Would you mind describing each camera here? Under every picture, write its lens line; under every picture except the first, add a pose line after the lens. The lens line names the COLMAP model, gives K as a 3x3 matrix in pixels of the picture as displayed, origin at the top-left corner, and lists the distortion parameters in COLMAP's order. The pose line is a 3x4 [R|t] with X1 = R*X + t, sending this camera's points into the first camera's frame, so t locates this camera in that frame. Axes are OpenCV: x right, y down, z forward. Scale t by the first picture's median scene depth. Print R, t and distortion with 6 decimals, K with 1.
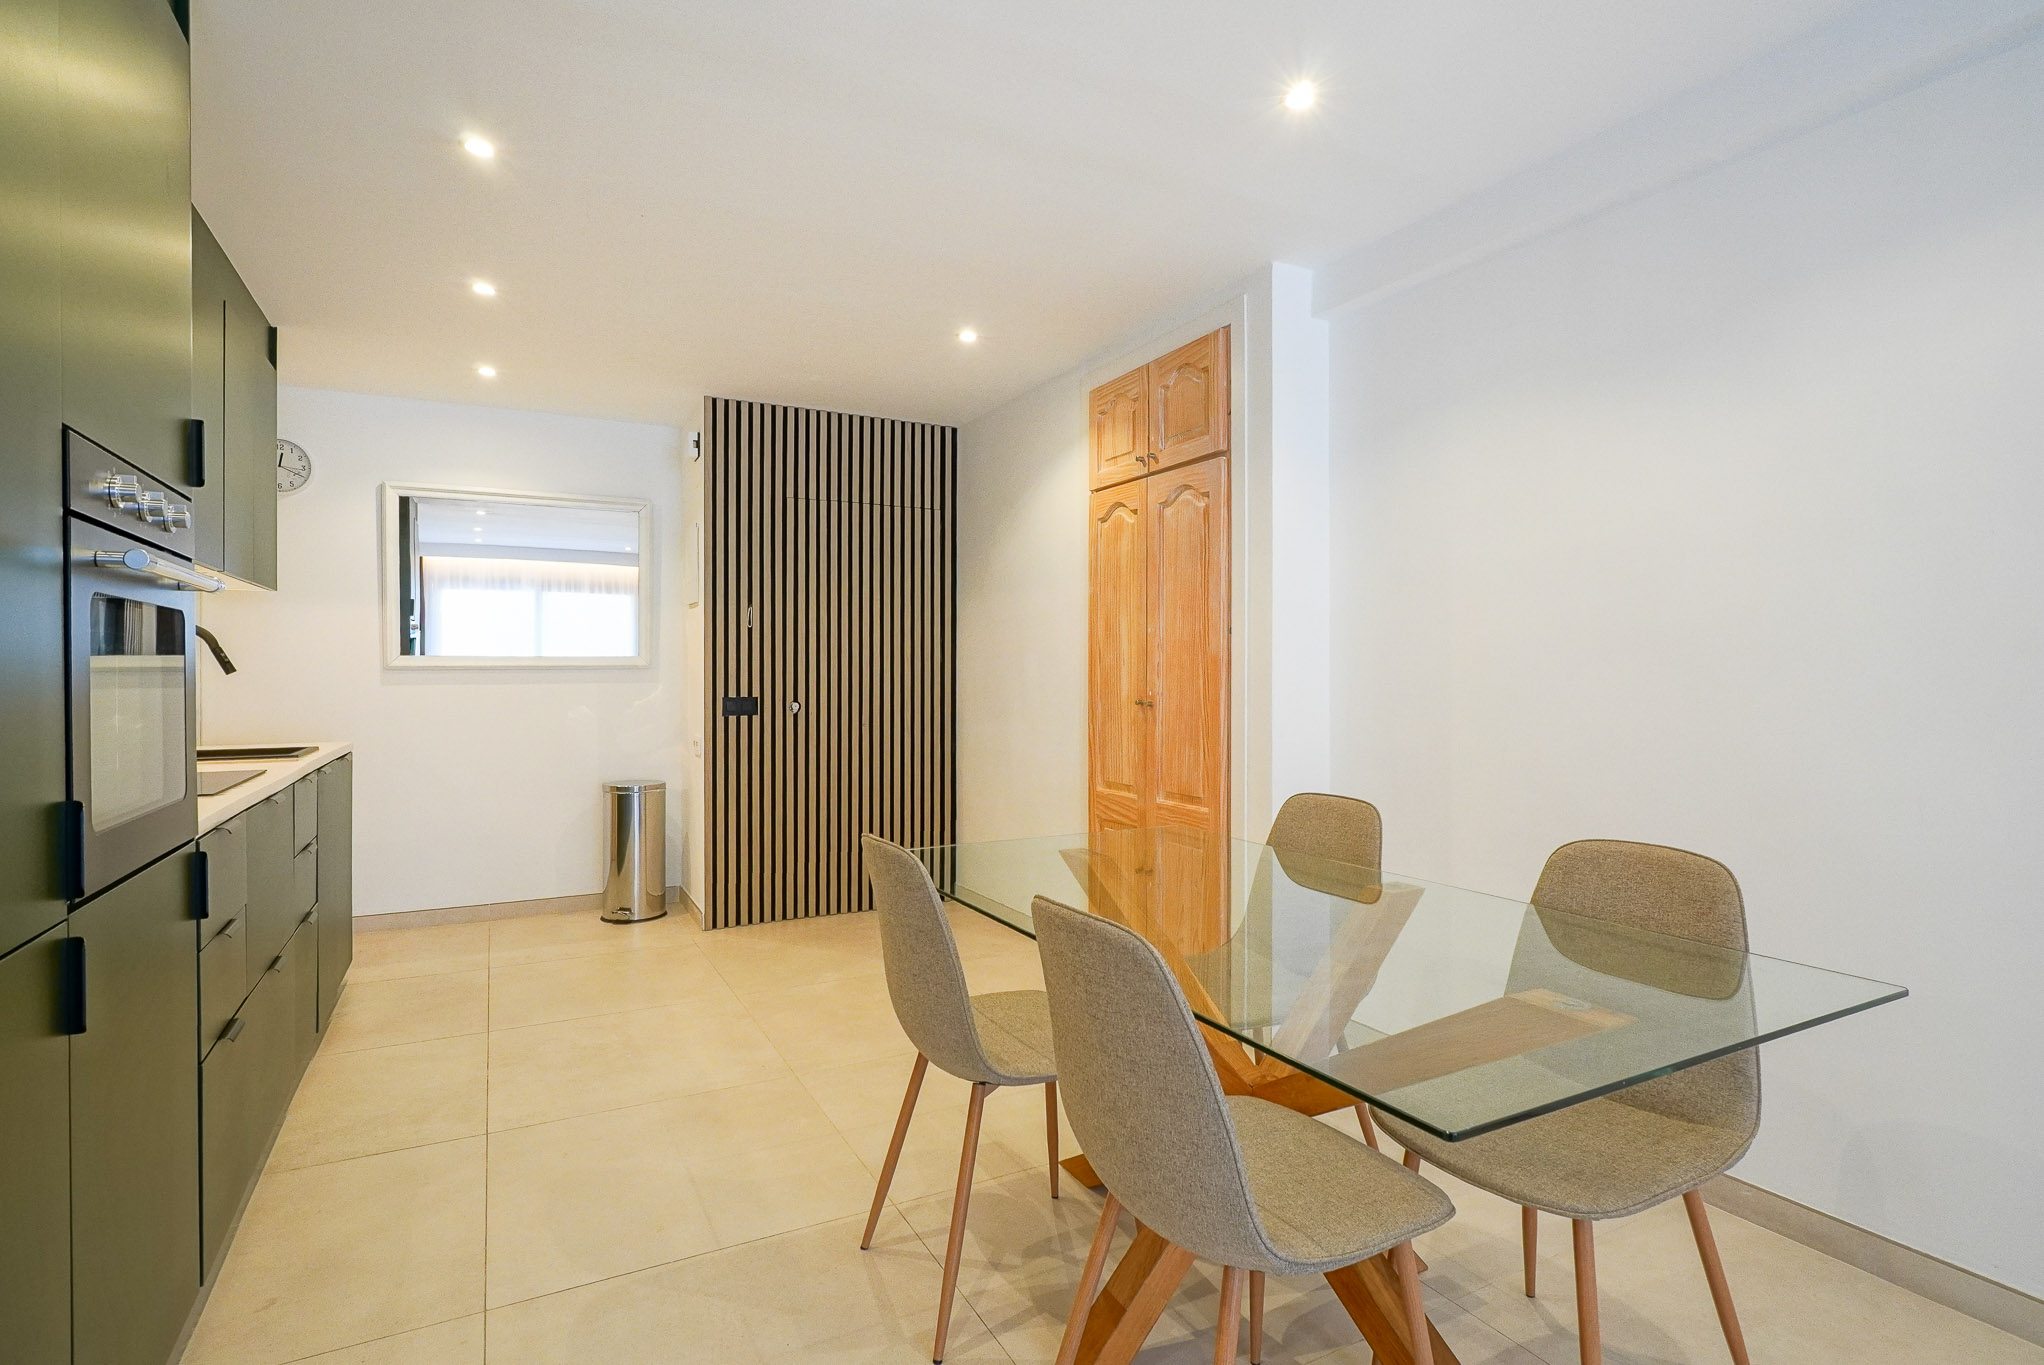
lens RADIAL K [[993.2, 0, 1014.3], [0, 993.2, 675.6], [0, 0, 1]] dist [0.001207, 0.000894]
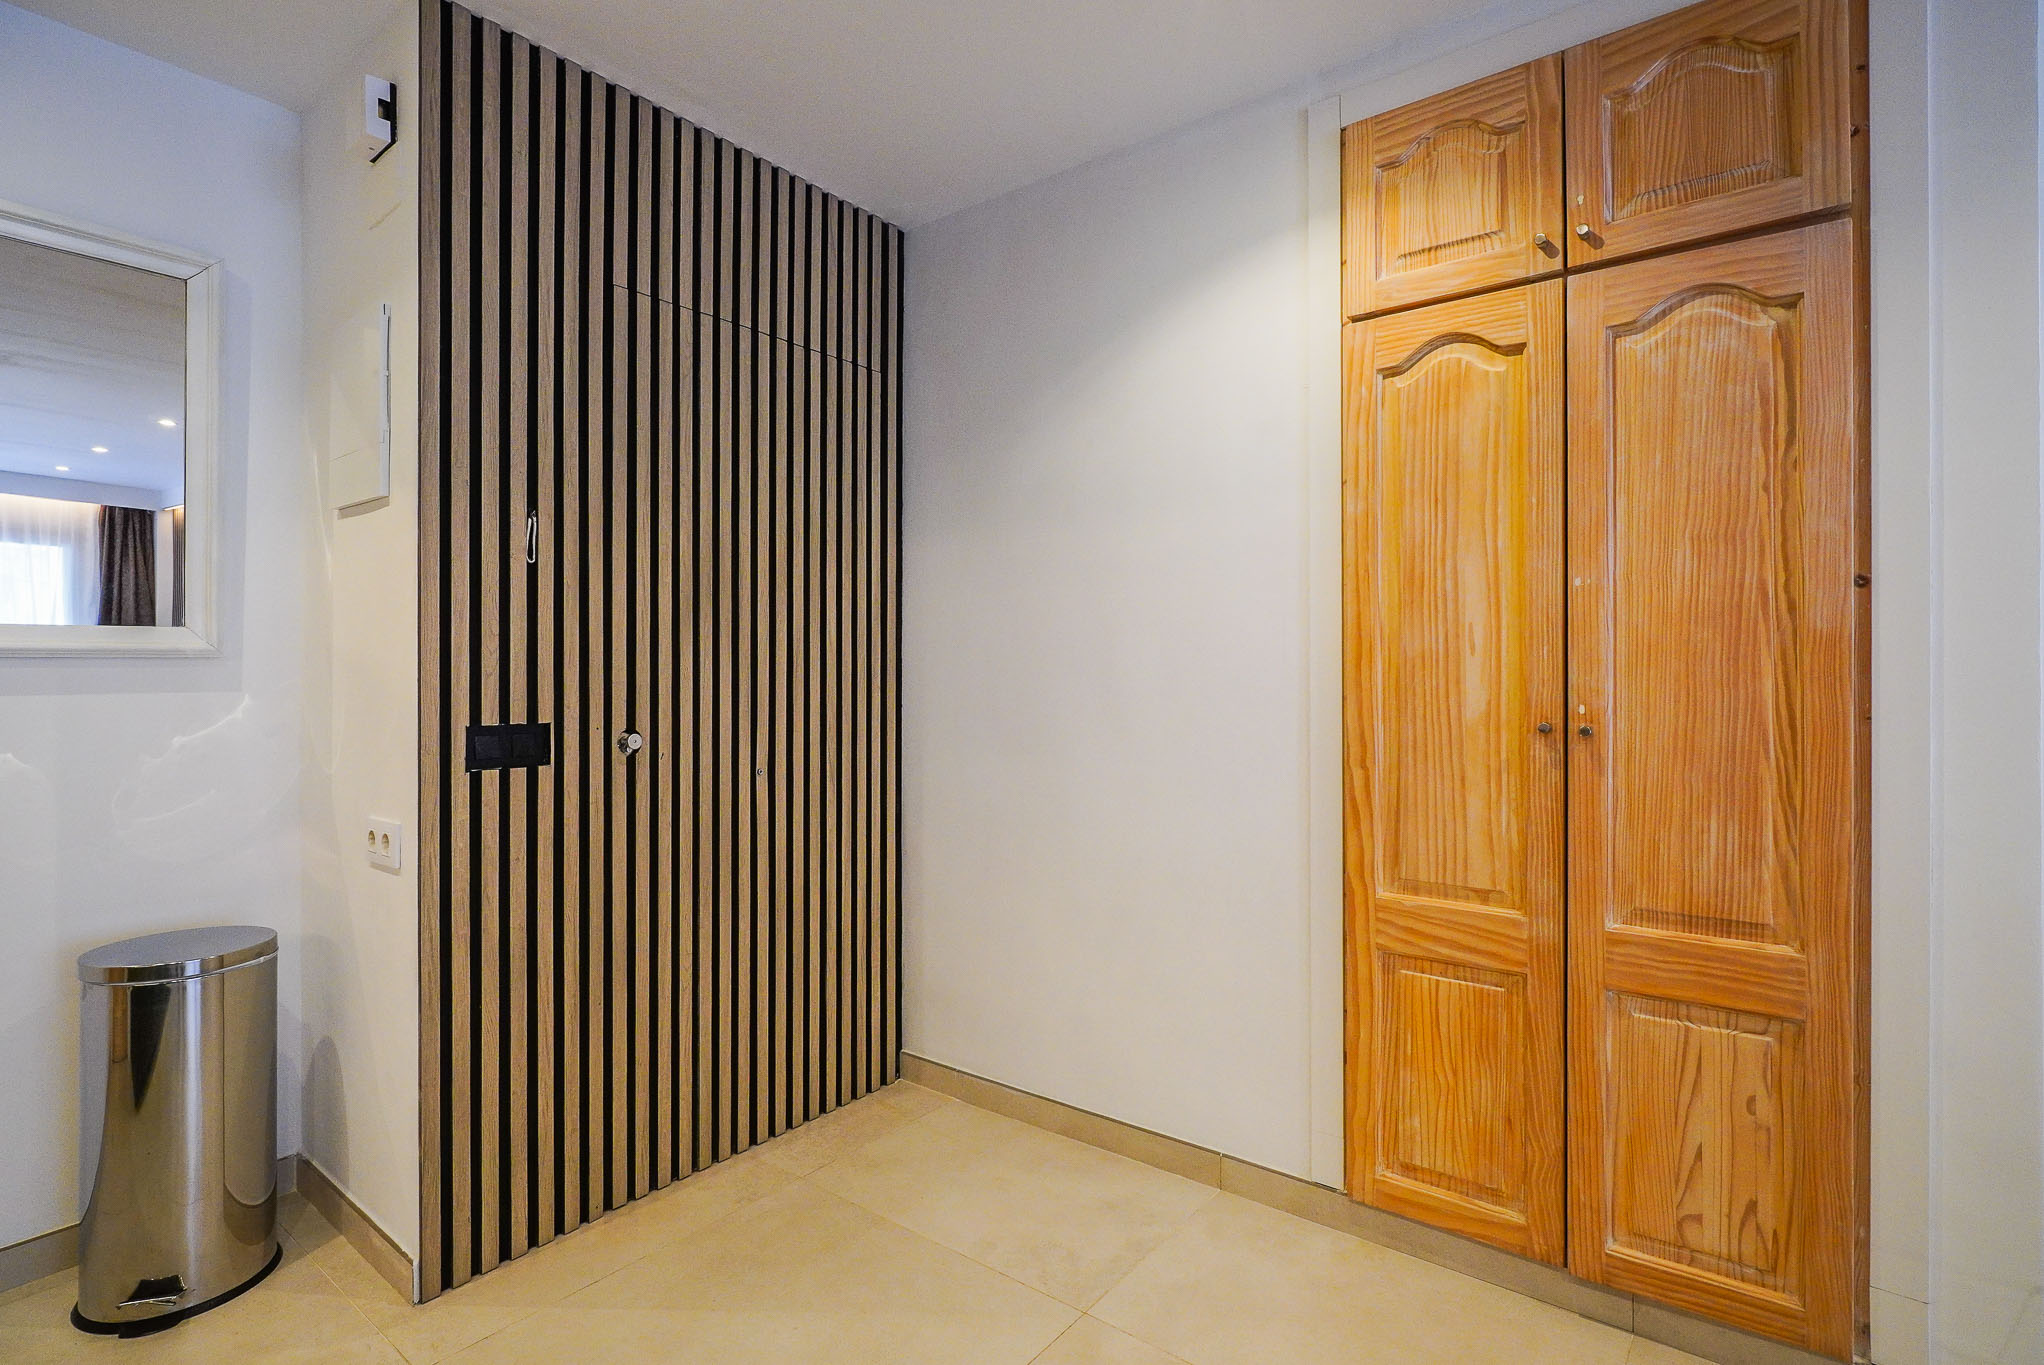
lens RADIAL K [[968.8, 0, 1028.6], [0, 968.8, 678.5], [0, 0, 1]] dist [-0.003146, 0.001109]
pose [[0.907401, -0.000190, 0.420266, -0.291481], [0.000062, 1.000000, 0.000319, 0.001945], [-0.420266, -0.000263, 0.907401, 0.621057]]
